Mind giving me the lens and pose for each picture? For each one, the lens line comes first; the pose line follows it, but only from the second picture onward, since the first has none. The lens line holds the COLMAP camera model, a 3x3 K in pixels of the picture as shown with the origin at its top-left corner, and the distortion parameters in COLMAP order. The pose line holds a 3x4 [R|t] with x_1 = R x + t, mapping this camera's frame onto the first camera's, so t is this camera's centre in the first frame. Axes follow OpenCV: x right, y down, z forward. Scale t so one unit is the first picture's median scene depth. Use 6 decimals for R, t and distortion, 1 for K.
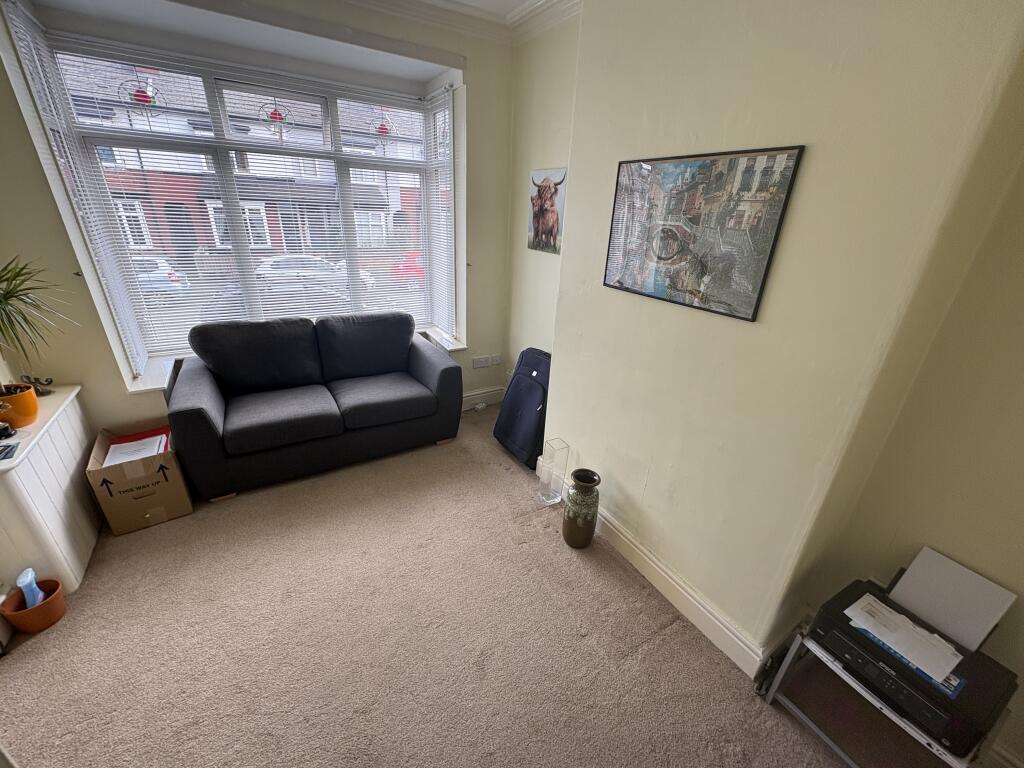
lens RADIAL K [[406.8, 0, 513.4], [0, 406.8, 388.6], [0, 0, 1]] dist [-0.000847, -0.000027]
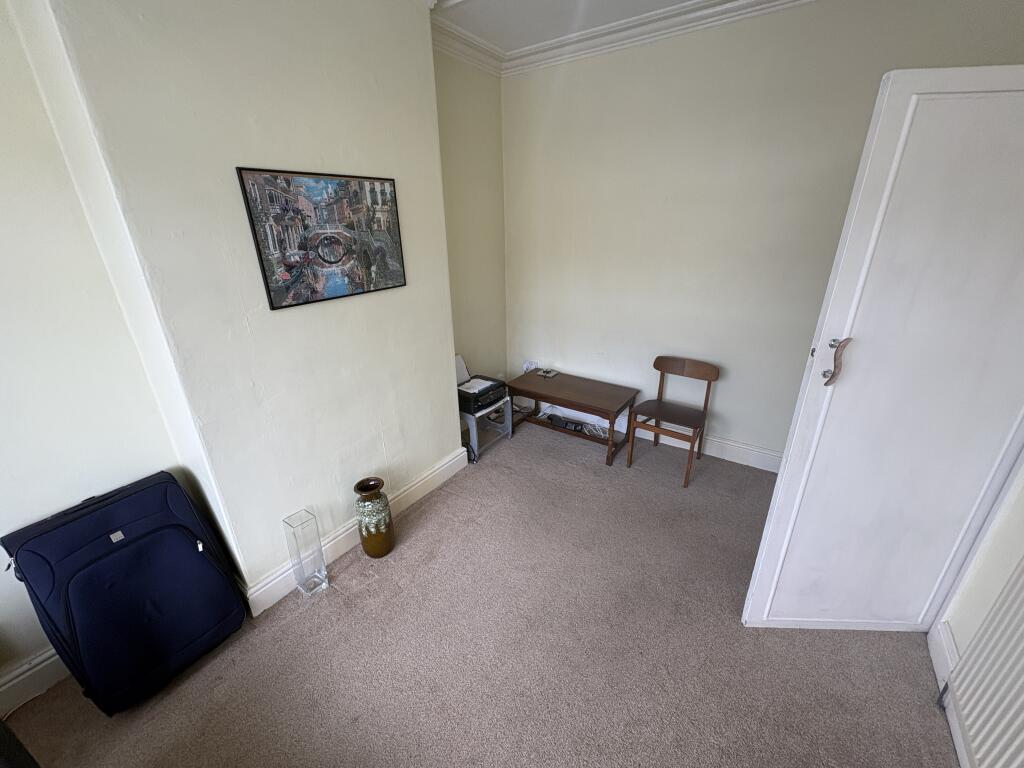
lens RADIAL K [[406.8, 0, 514.0], [0, 406.8, 384.2], [0, 0, 1]] dist [-0.000847, -0.000027]
pose [[-0.415779, -0.379982, 0.826282, -0.993877], [0.367159, 0.761077, 0.534748, -0.532928], [-0.832059, 0.525714, -0.176926, 1.062793]]
